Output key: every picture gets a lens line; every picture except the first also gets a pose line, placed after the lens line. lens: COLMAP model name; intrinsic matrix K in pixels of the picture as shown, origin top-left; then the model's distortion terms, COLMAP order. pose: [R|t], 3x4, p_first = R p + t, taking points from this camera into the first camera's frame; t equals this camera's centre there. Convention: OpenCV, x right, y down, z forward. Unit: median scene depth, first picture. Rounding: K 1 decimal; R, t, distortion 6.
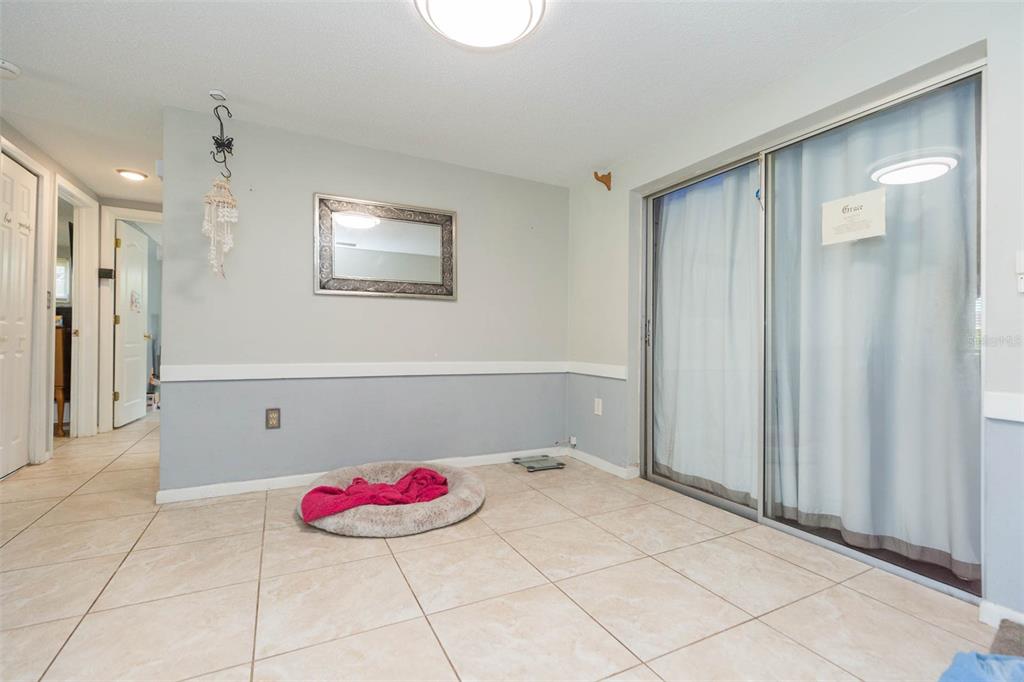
lens RADIAL K [[455.5, 0, 510.7], [0, 455.5, 349.9], [0, 0, 1]] dist [0.001934, 0.000128]
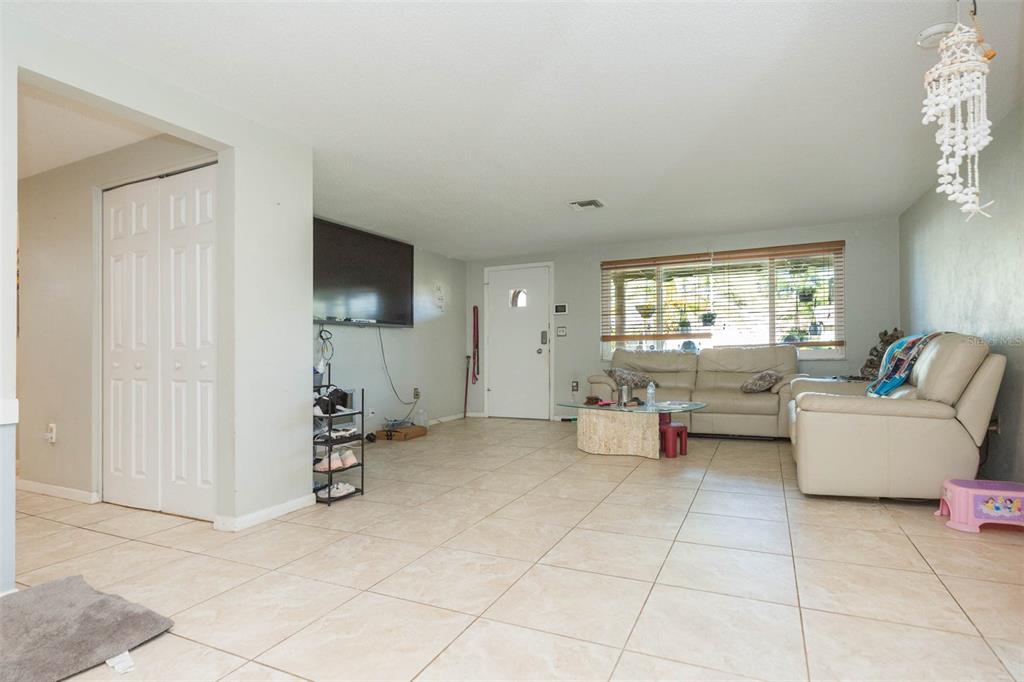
lens RADIAL K [[528.0, 0, 512.0], [0, 528.0, 341.0], [0, 0, 1]] dist [-0.003293, -0.000687]
pose [[-0.789727, -0.013573, -0.613309, 0.097645], [-0.005050, 0.999865, -0.015625, -0.009198], [0.613438, -0.009242, -0.789689, 0.926630]]
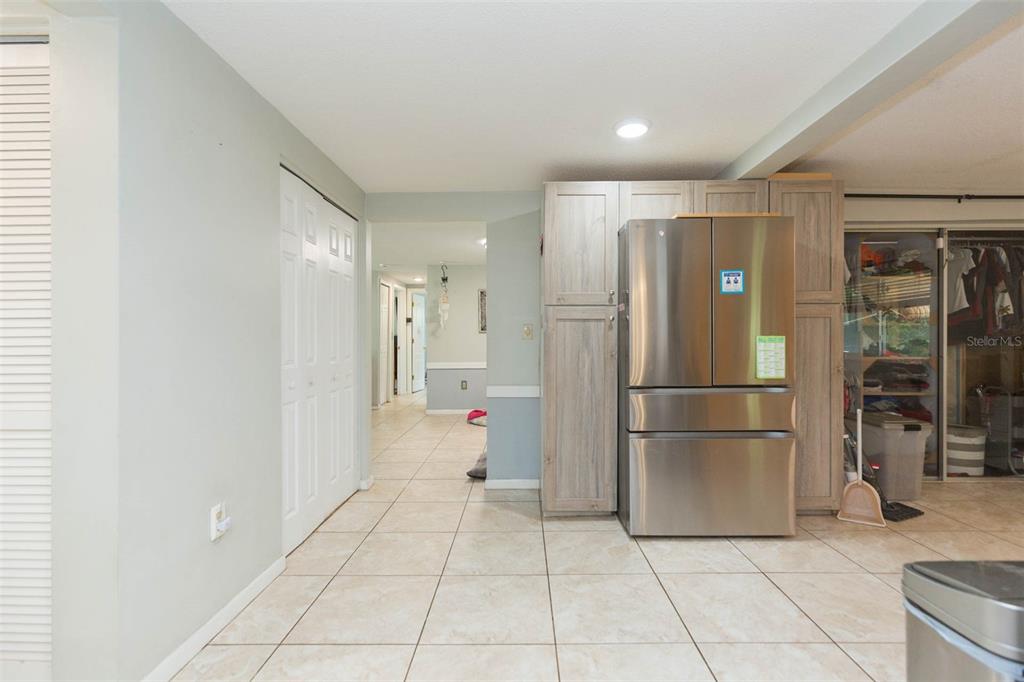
lens RADIAL K [[457.0, 0, 512.0], [0, 457.0, 341.0], [0, 0, 1]] dist [0.001756, 0.000127]
pose [[0.880541, -0.019133, -0.473583, 0.762228], [0.012337, 0.999772, -0.017453, -0.033975], [0.473809, 0.009526, 0.880576, -0.907706]]
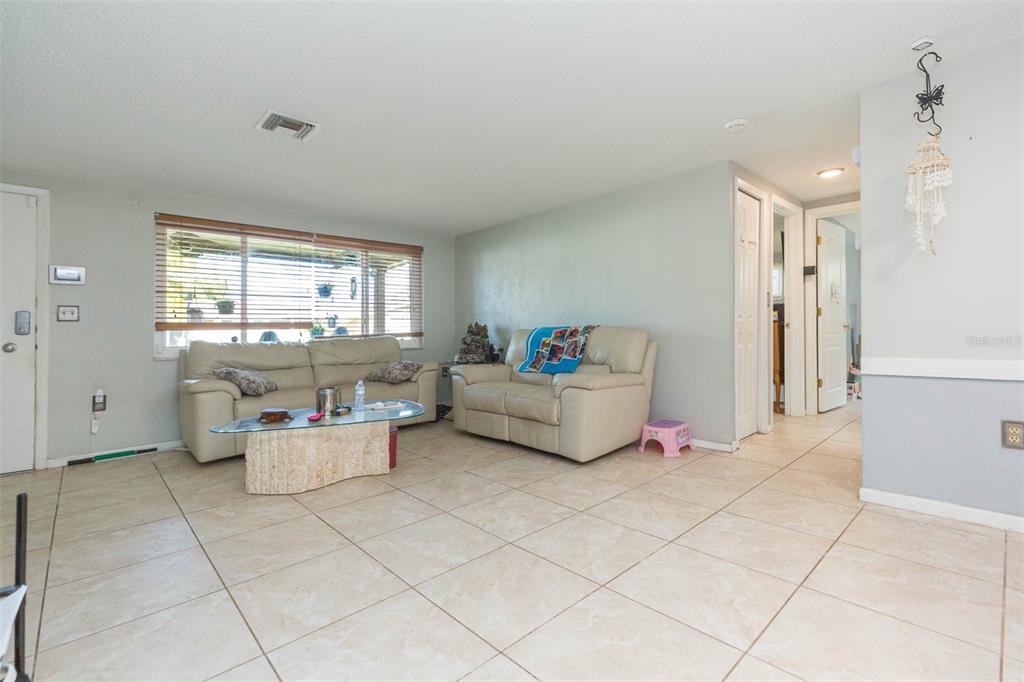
lens RADIAL K [[460.1, 0, 519.7], [0, 460.1, 333.7], [0, 0, 1]] dist [0.002749, 0.000113]
pose [[0.278803, -0.015611, -0.960221, -0.024010], [0.009415, 0.999864, -0.013522, -0.008635], [0.960302, -0.005271, 0.278912, 0.024931]]
